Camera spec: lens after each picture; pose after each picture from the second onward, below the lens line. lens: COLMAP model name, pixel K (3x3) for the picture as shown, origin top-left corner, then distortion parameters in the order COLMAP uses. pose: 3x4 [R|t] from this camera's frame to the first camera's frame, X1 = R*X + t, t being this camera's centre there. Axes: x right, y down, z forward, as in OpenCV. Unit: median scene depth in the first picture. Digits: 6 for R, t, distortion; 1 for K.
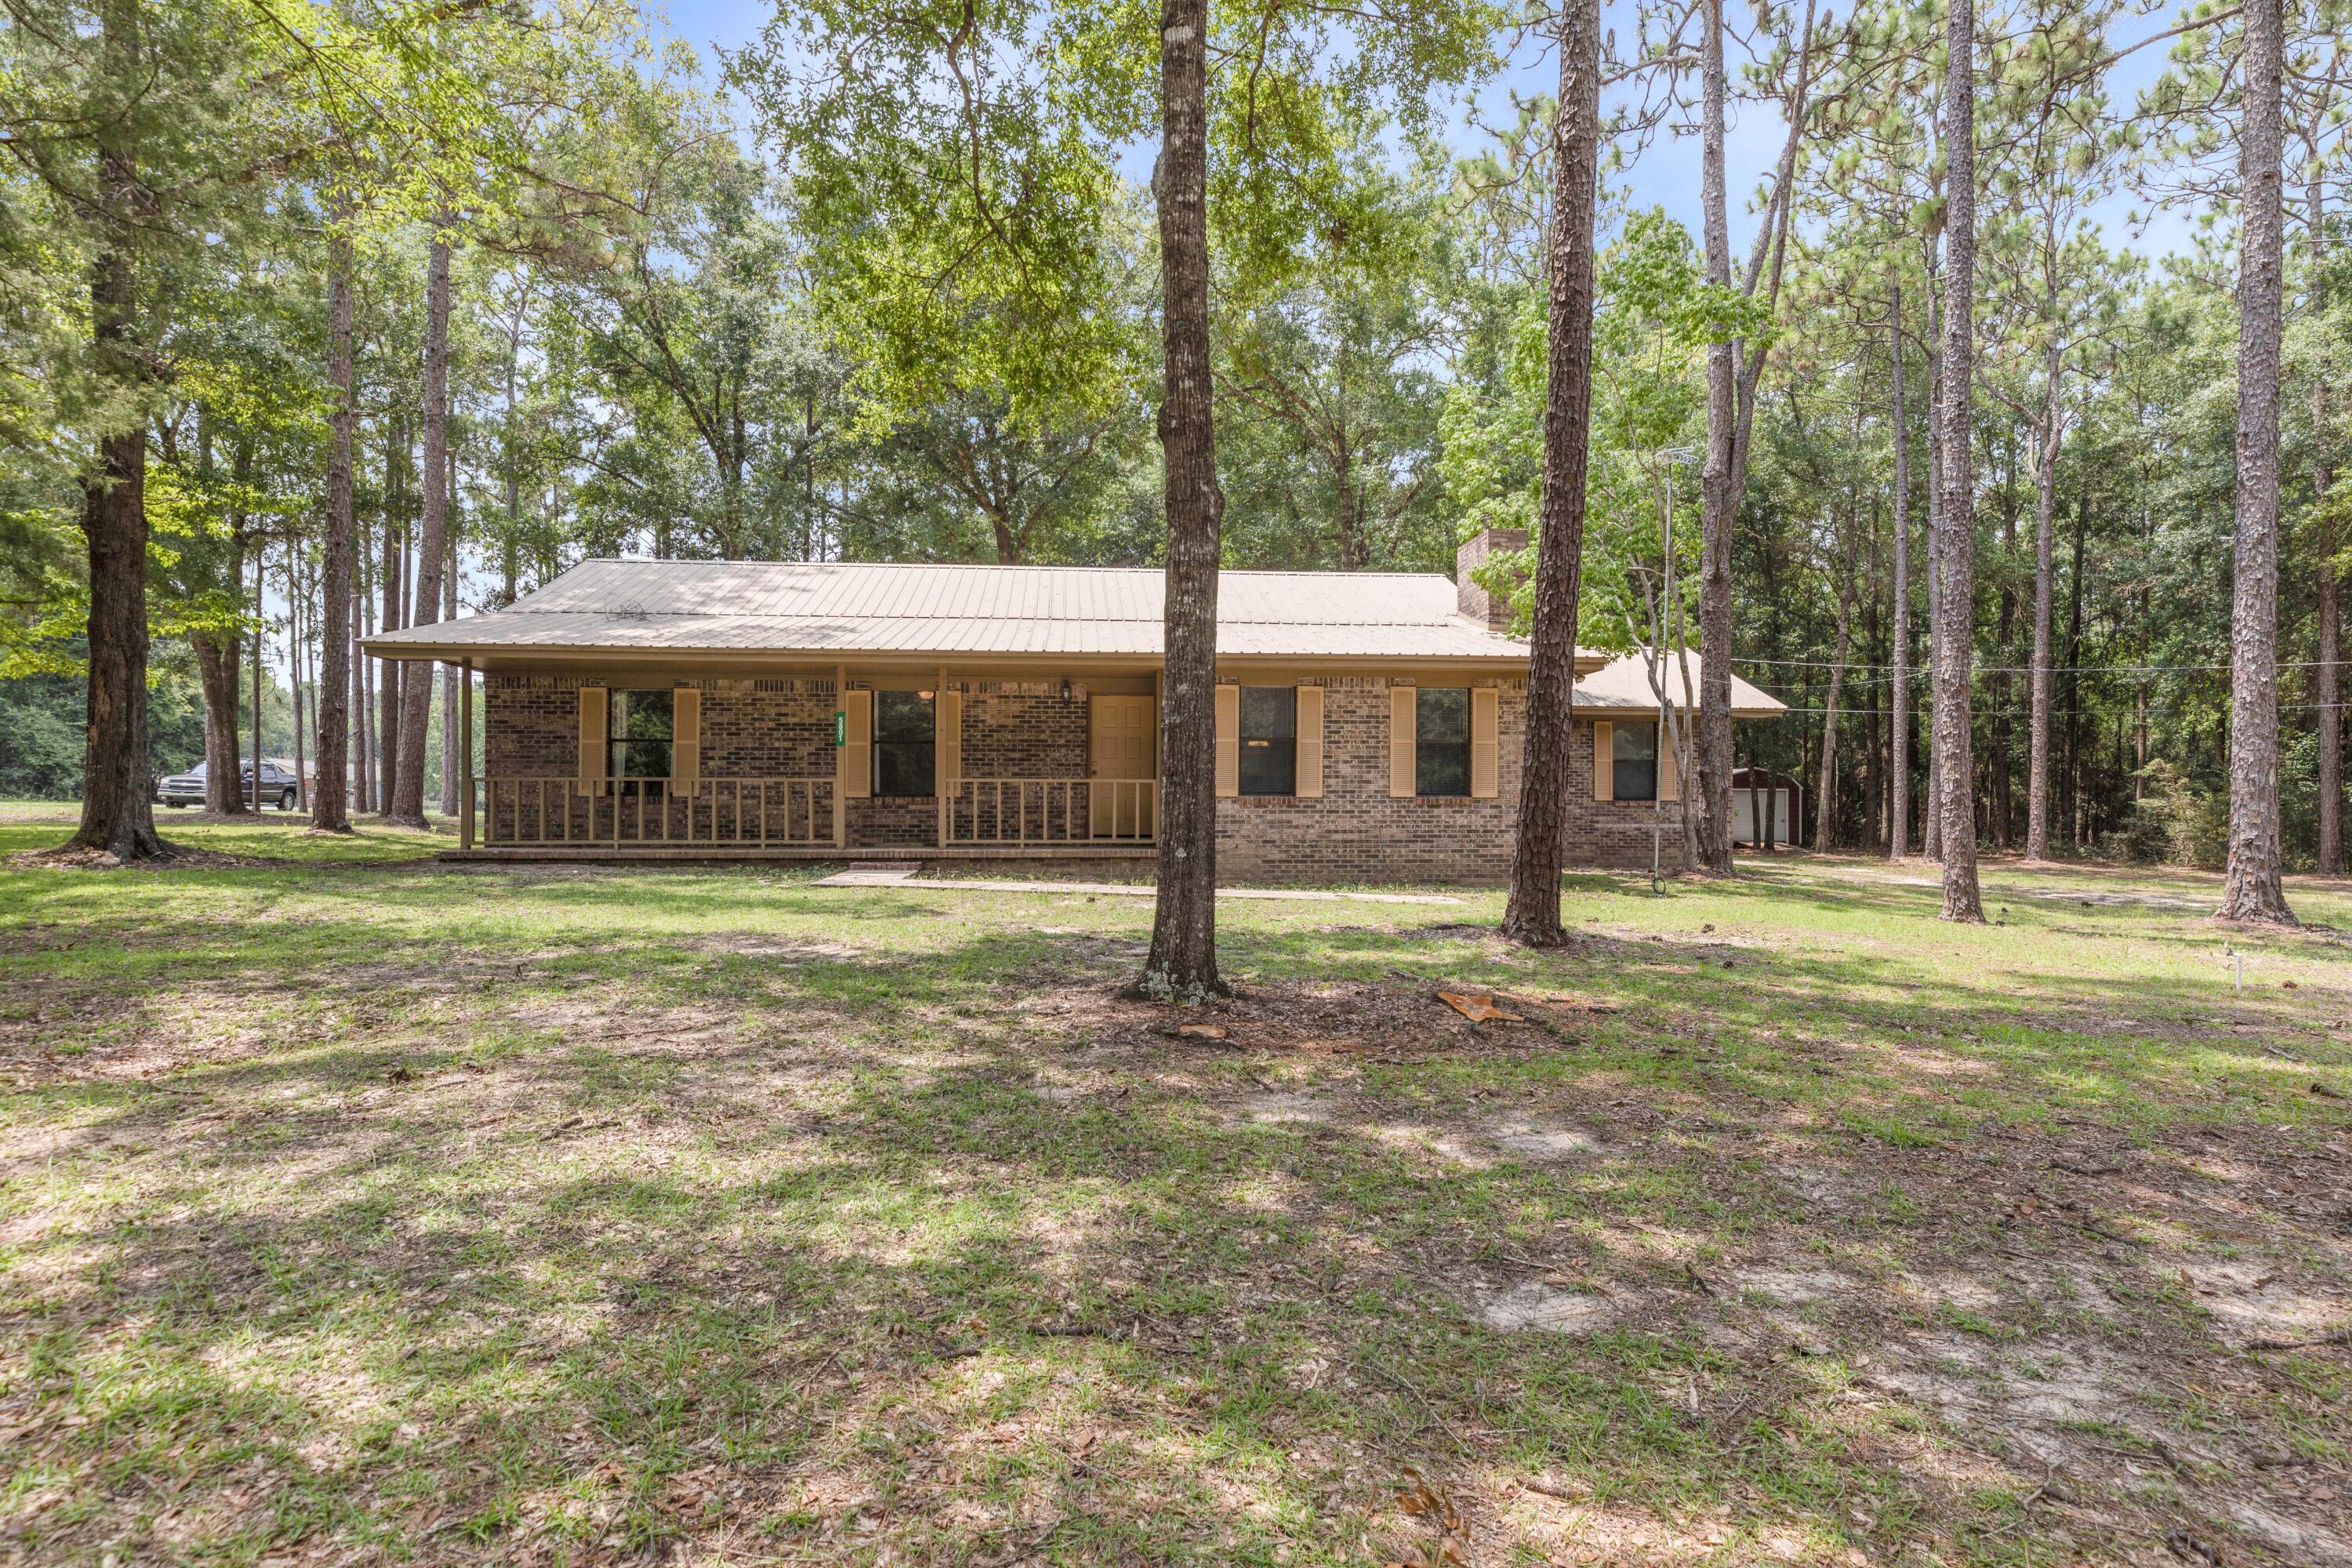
lens RADIAL K [[1273.1, 0, 1176.3], [0, 1273.1, 793.6], [0, 0, 1]] dist [-0.004780, 0.003170]
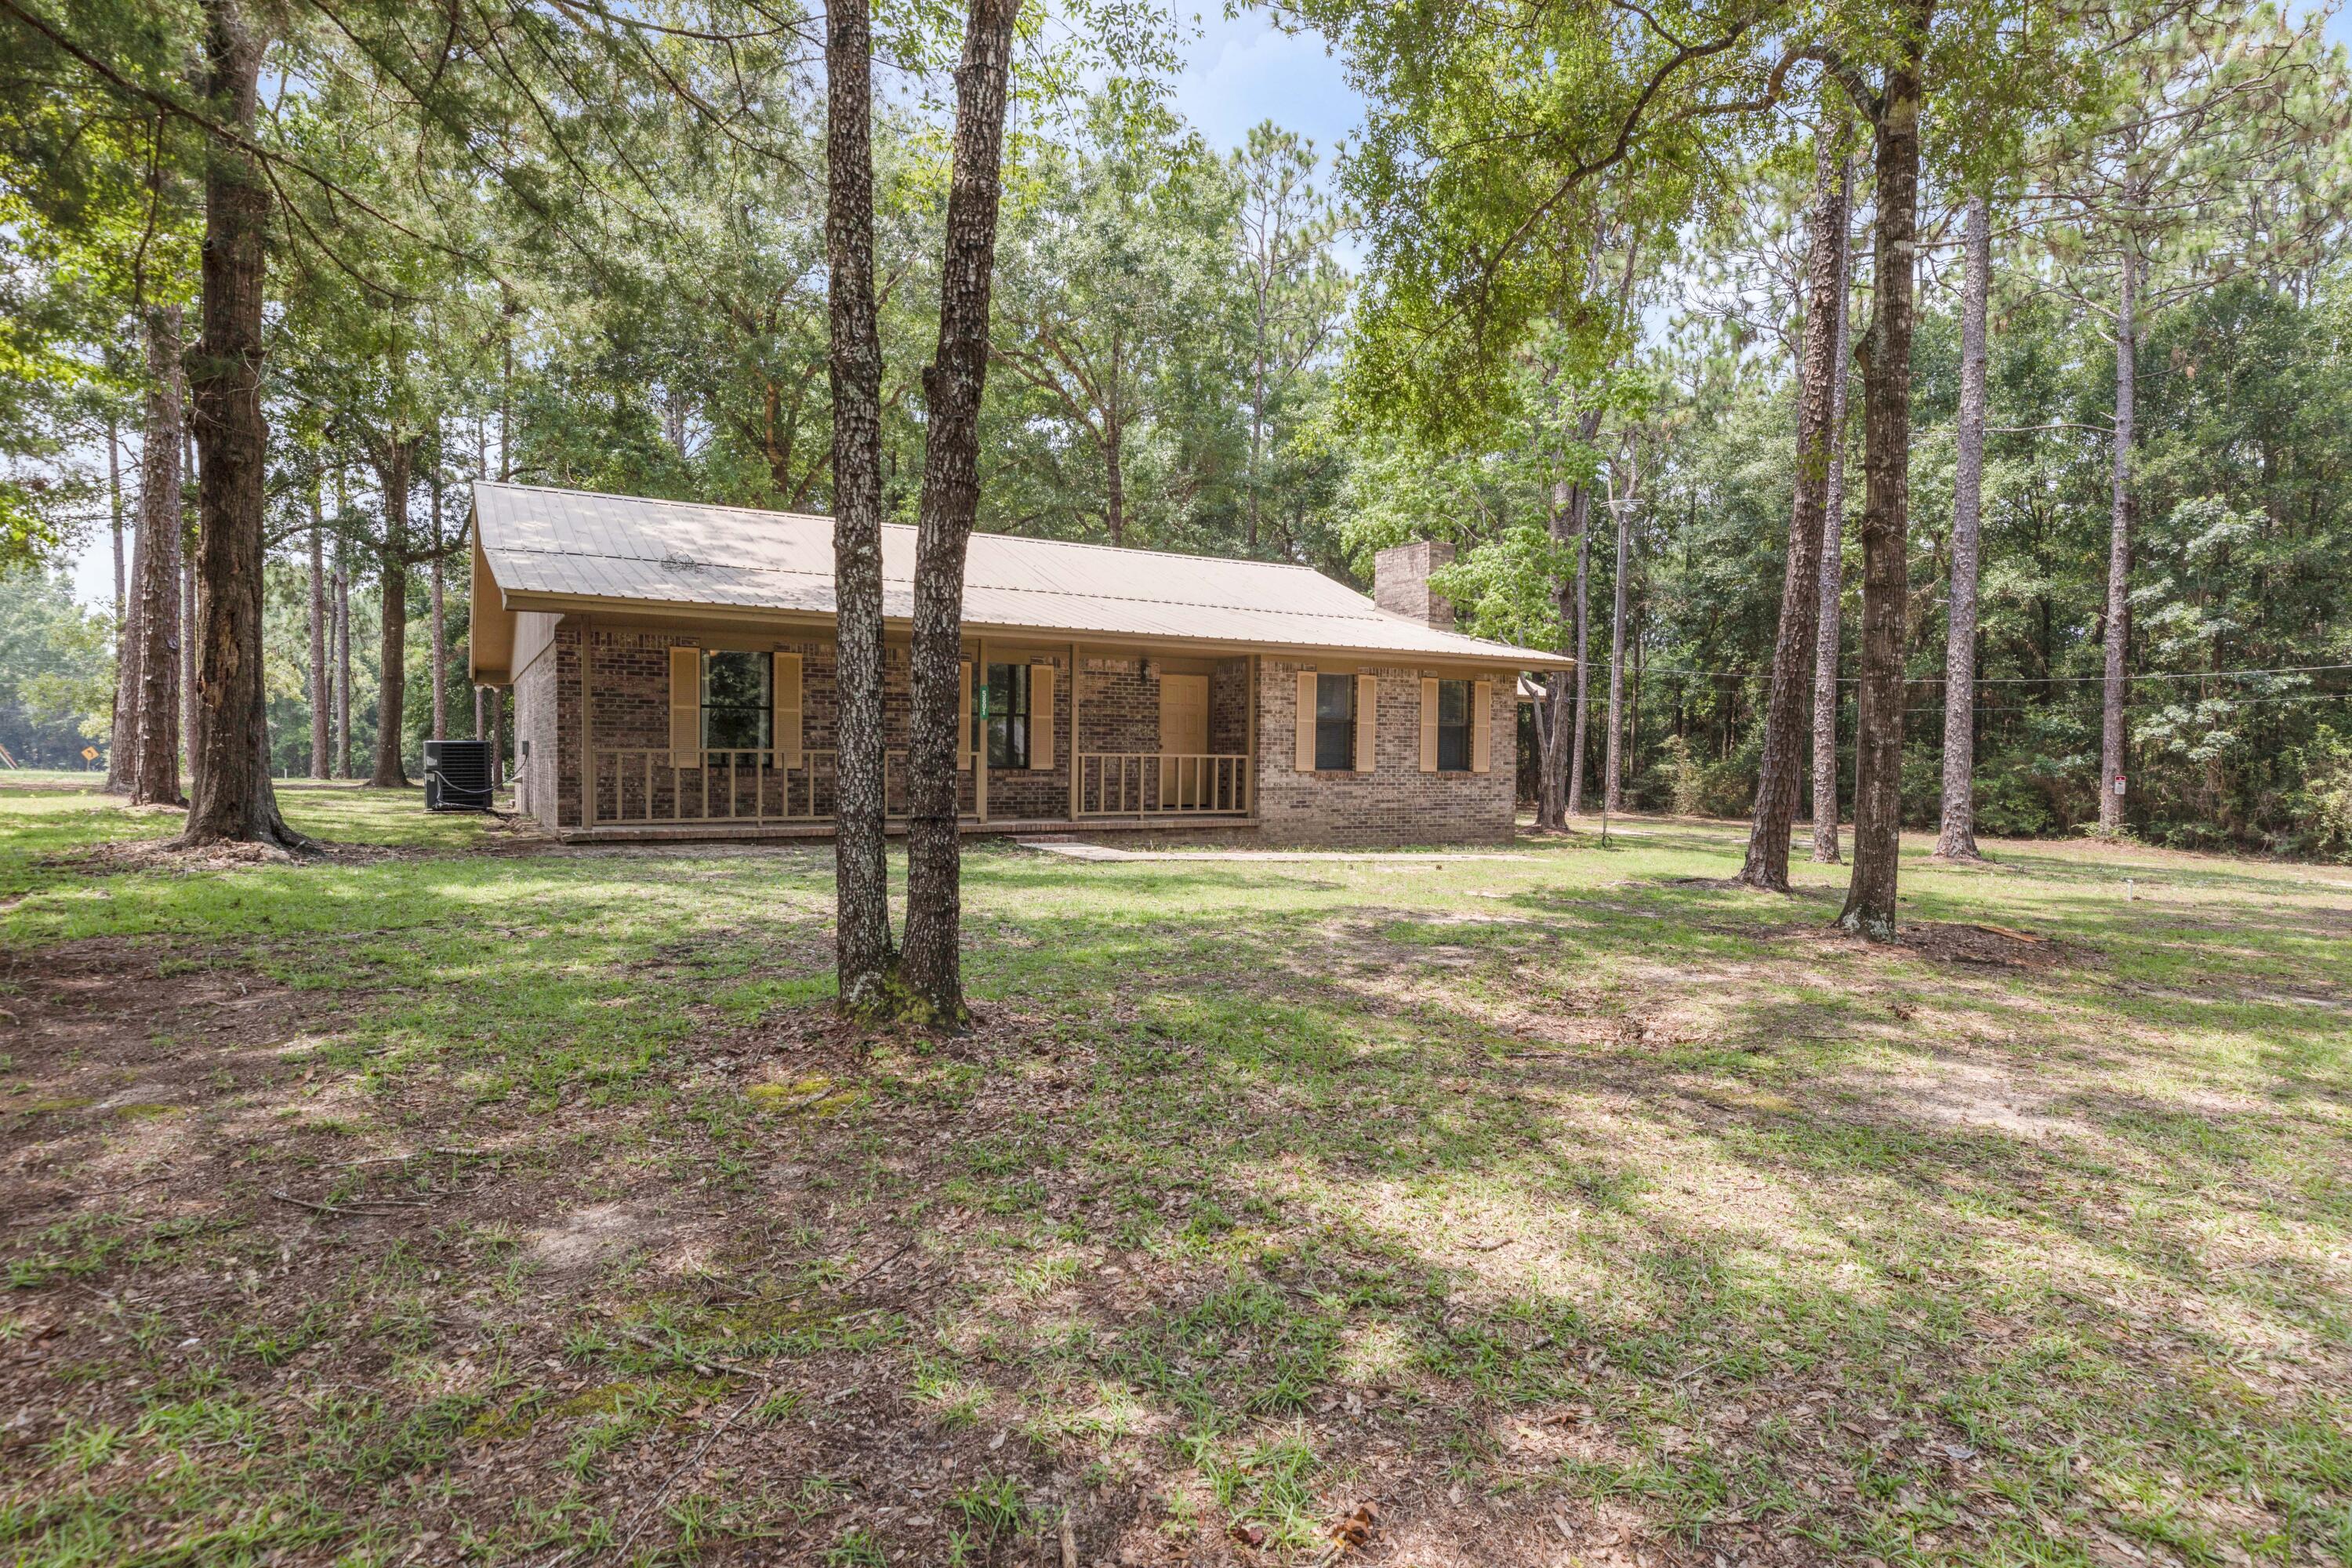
lens RADIAL K [[1273.1, 0, 1183.8], [0, 1273.1, 795.2], [0, 0, 1]] dist [-0.004780, 0.003170]
pose [[0.897190, -0.005970, 0.441605, -0.531824], [-0.011831, 0.999225, 0.037546, -0.016705], [-0.441486, -0.038910, 0.896424, 0.035475]]
